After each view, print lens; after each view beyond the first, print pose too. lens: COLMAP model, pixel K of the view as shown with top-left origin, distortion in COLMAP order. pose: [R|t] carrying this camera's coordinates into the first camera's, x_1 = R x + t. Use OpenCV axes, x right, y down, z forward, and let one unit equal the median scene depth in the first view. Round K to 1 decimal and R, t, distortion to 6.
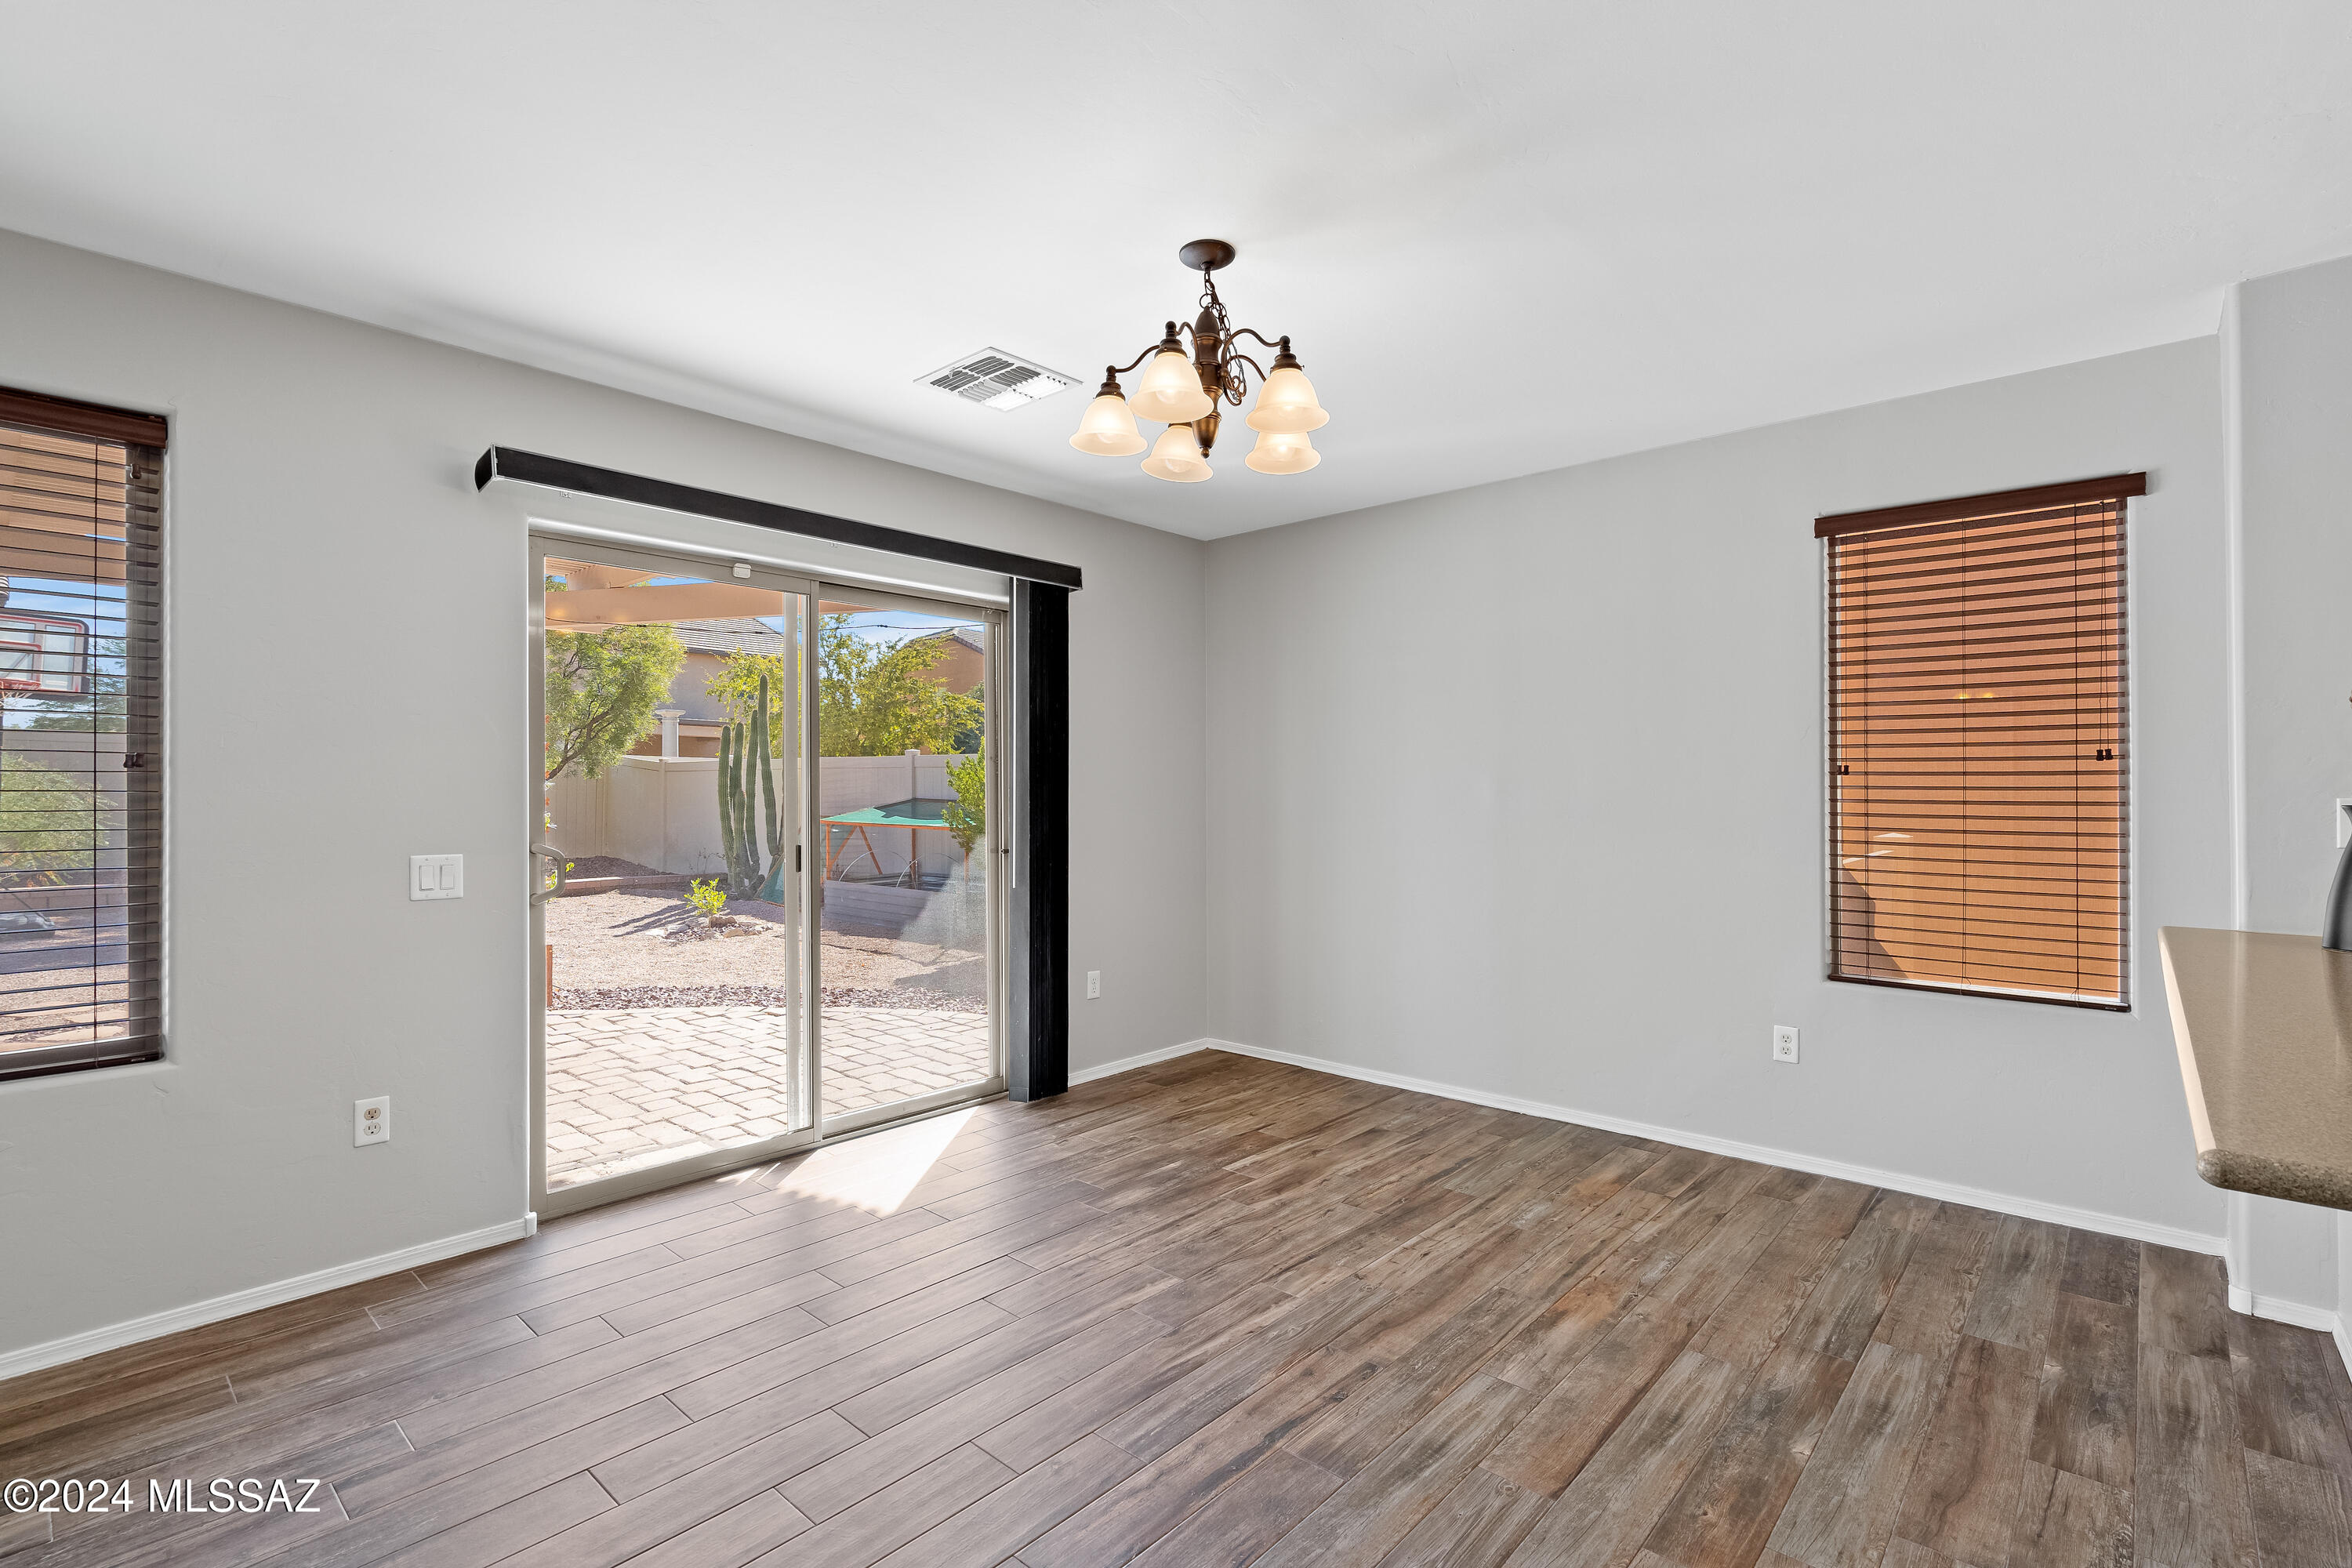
lens RADIAL K [[1079.6, 0, 1187.9], [0, 1079.6, 788.7], [0, 0, 1]] dist [-0.005502, 0.001162]
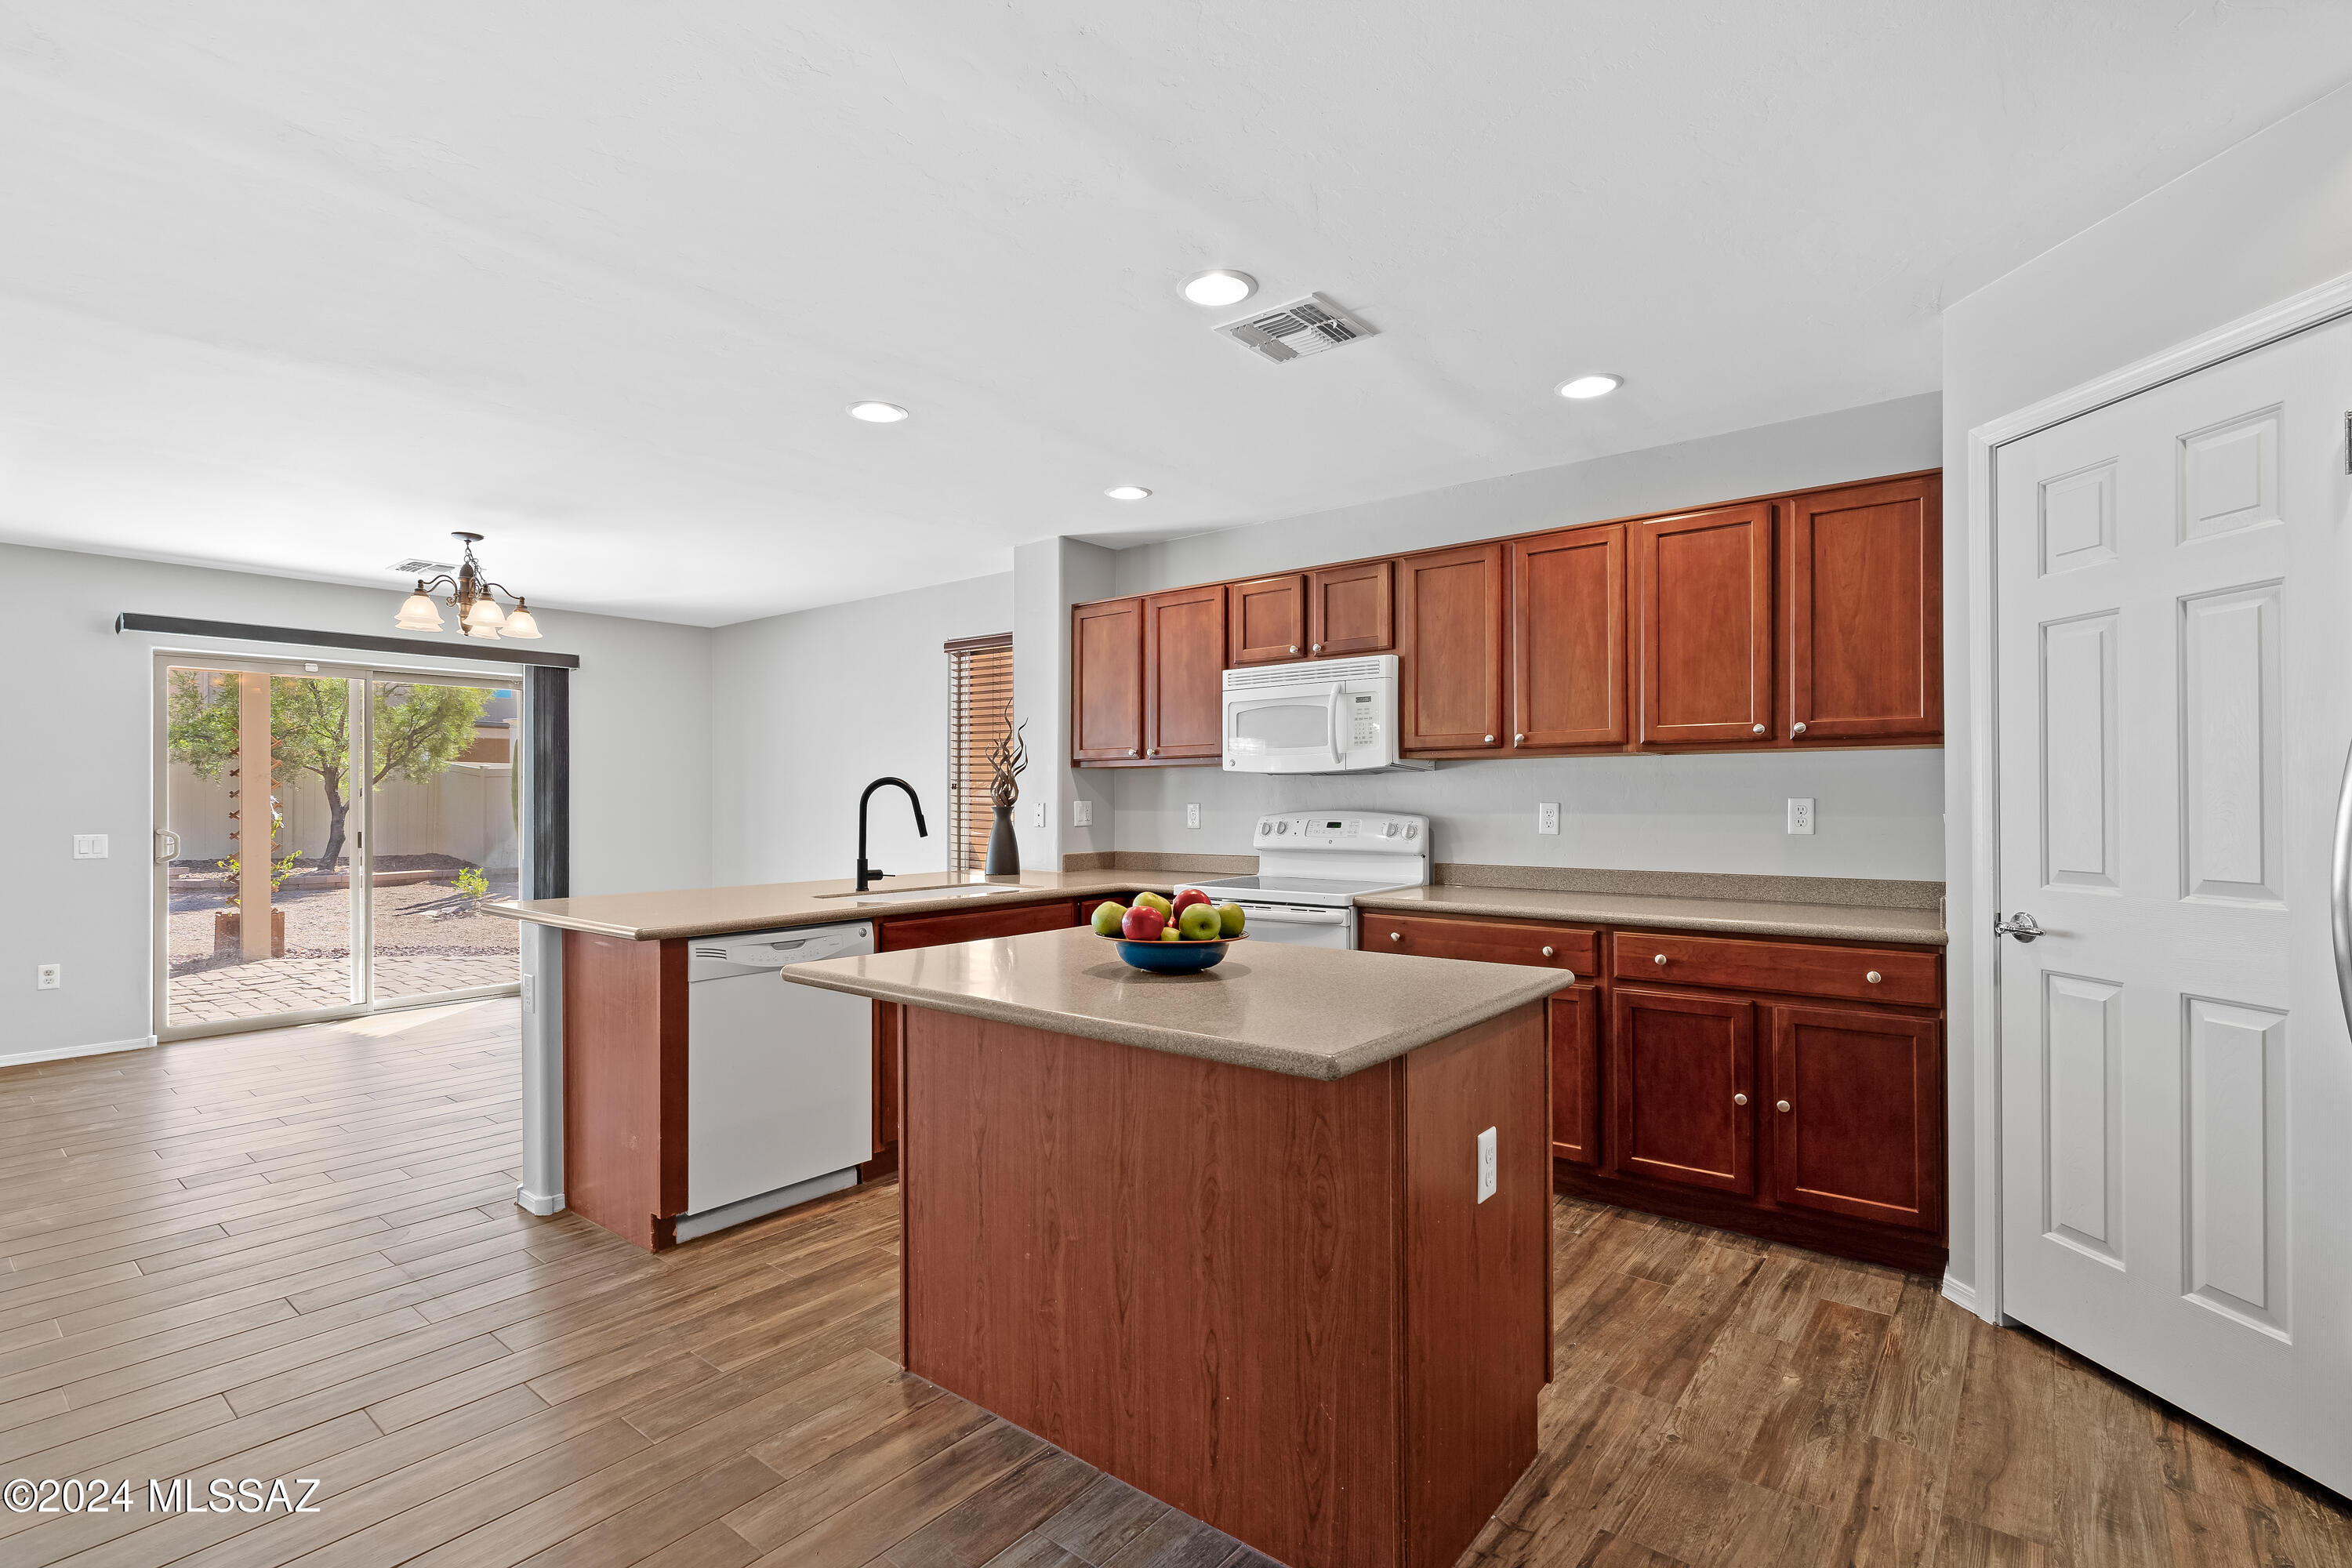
lens RADIAL K [[1079.6, 0, 1184.0], [0, 1079.6, 788.3], [0, 0, 1]] dist [-0.005502, 0.001162]
pose [[0.998443, -0.000743, 0.055773, 1.082283], [0.000838, 0.999998, -0.001685, -0.012613], [-0.055771, 0.001730, 0.998442, -0.950598]]
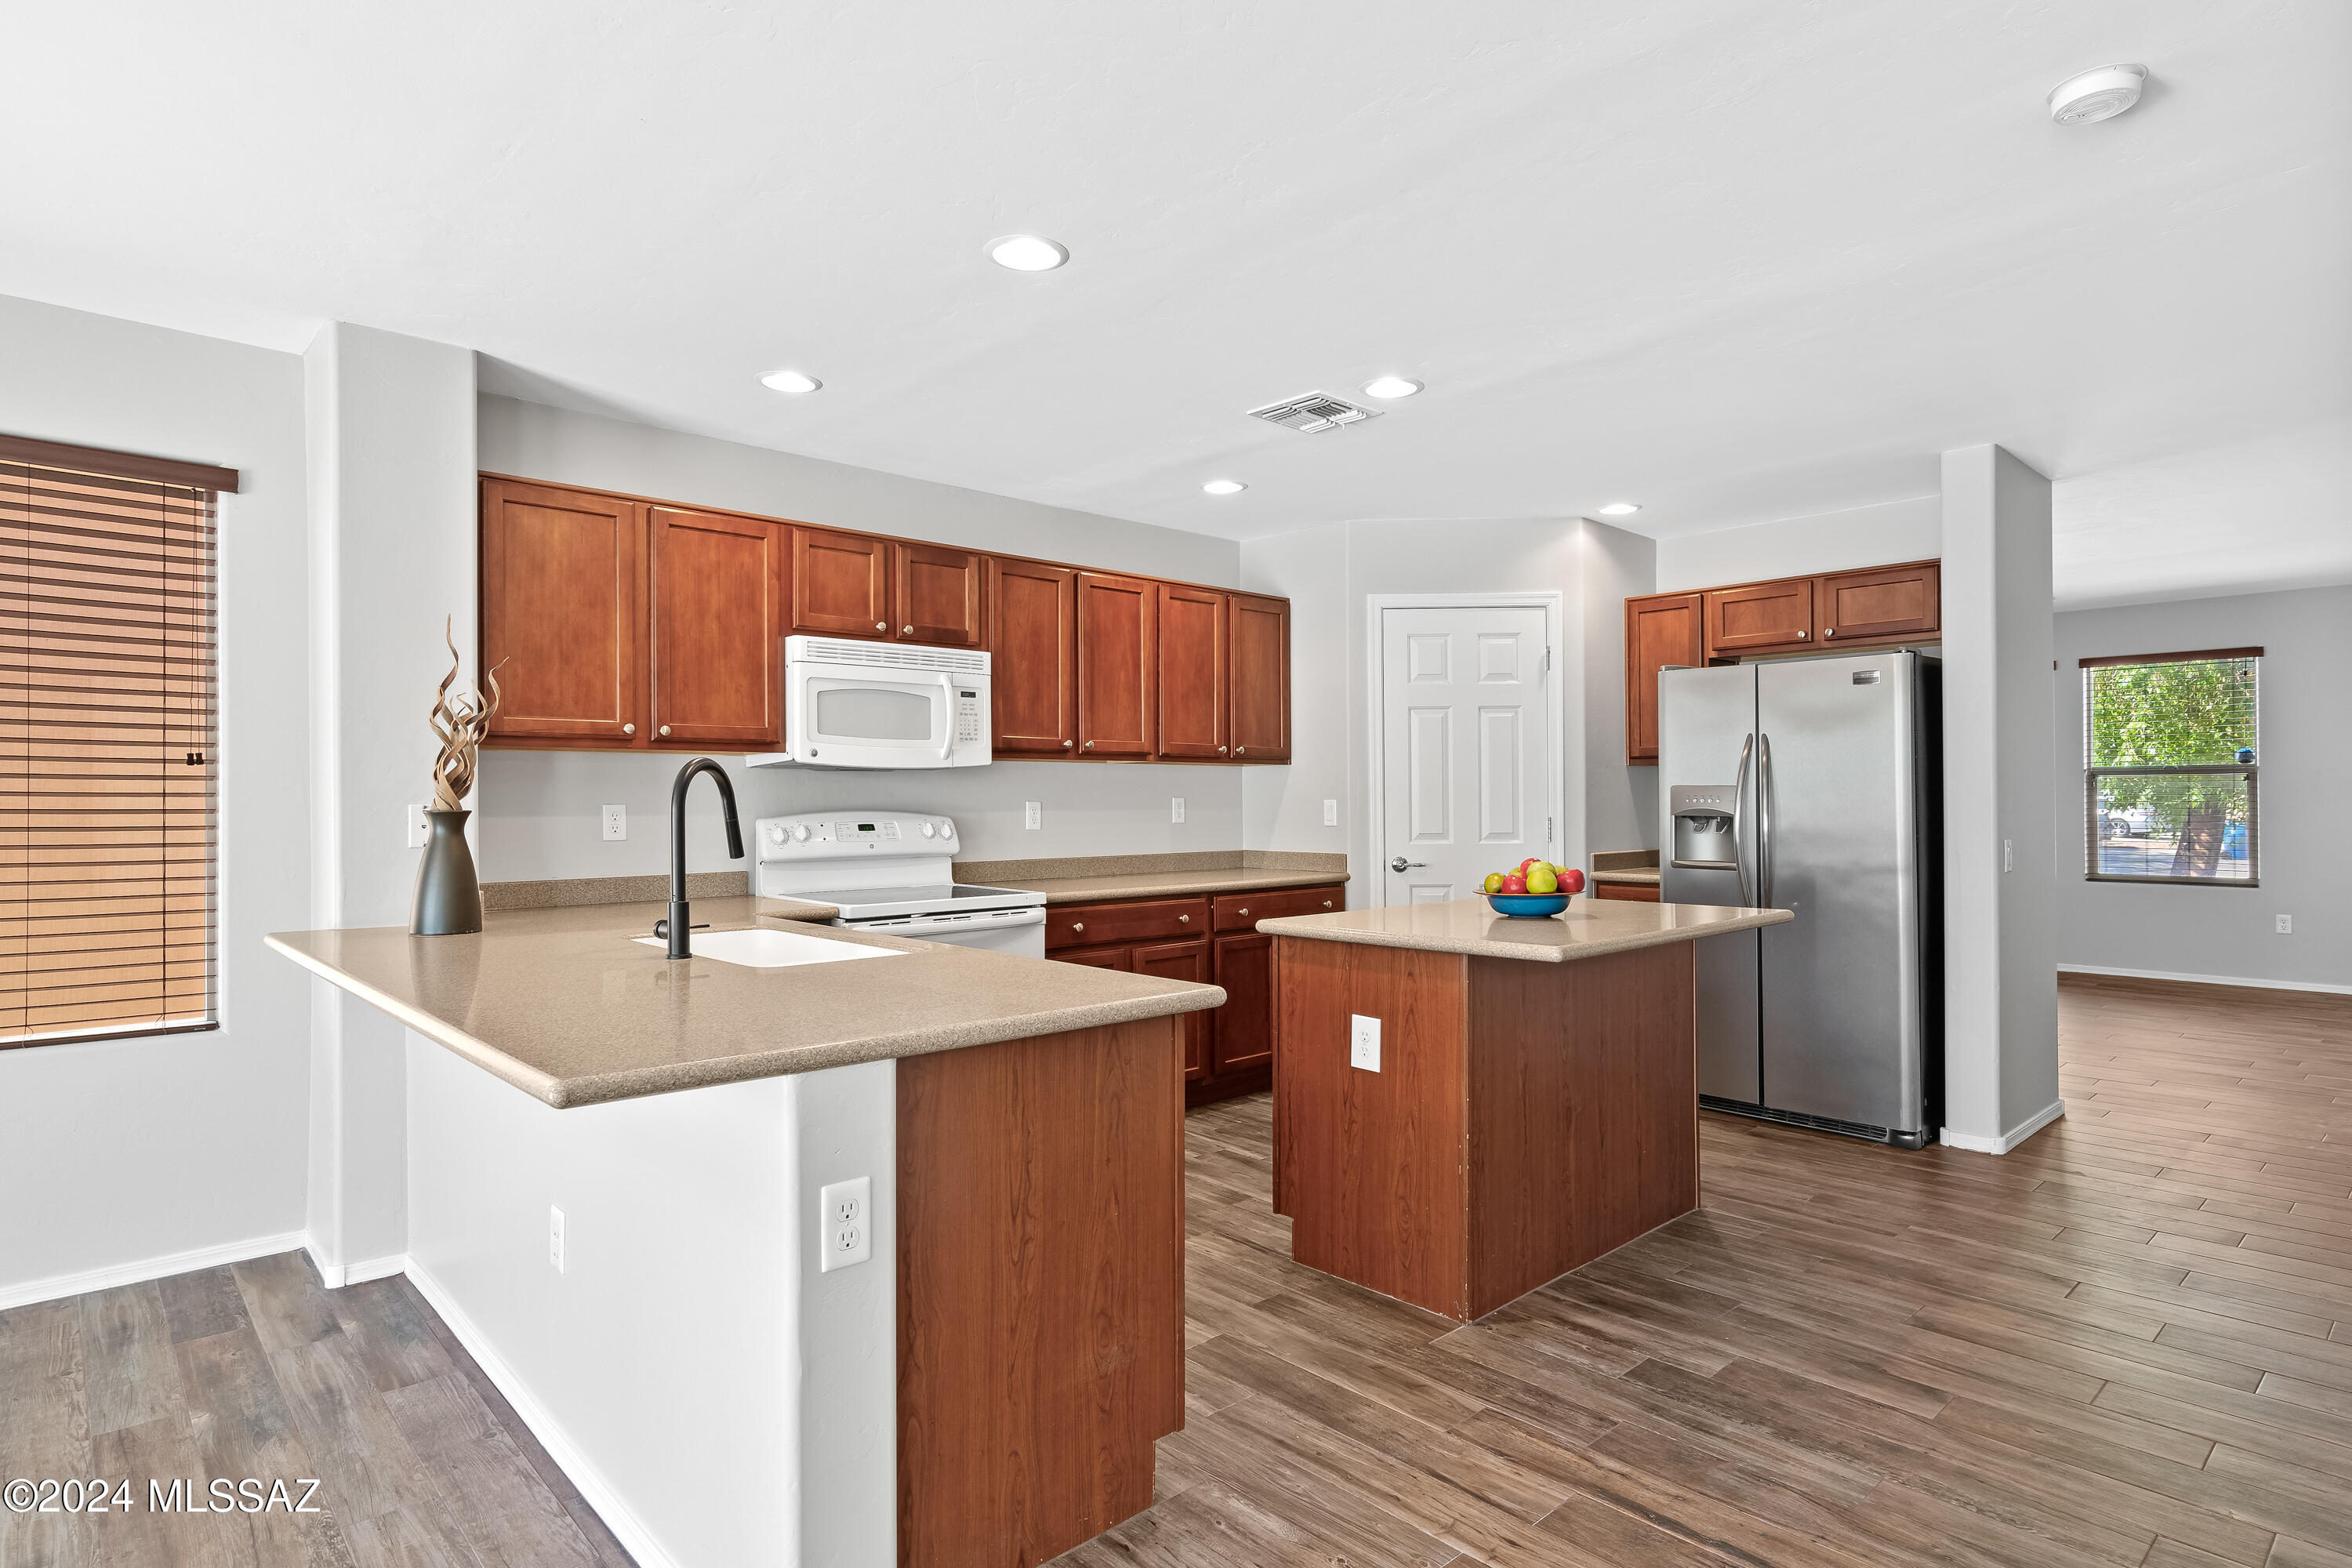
lens RADIAL K [[1250.9, 0, 1178.7], [0, 1250.9, 788.9], [0, 0, 1]] dist [0.000082, 0.001868]
pose [[0.095081, 0.008772, 0.995431, -0.161657], [-0.003934, 0.999957, -0.008437, 0.000310], [-0.995462, -0.003114, 0.095111, 0.046999]]
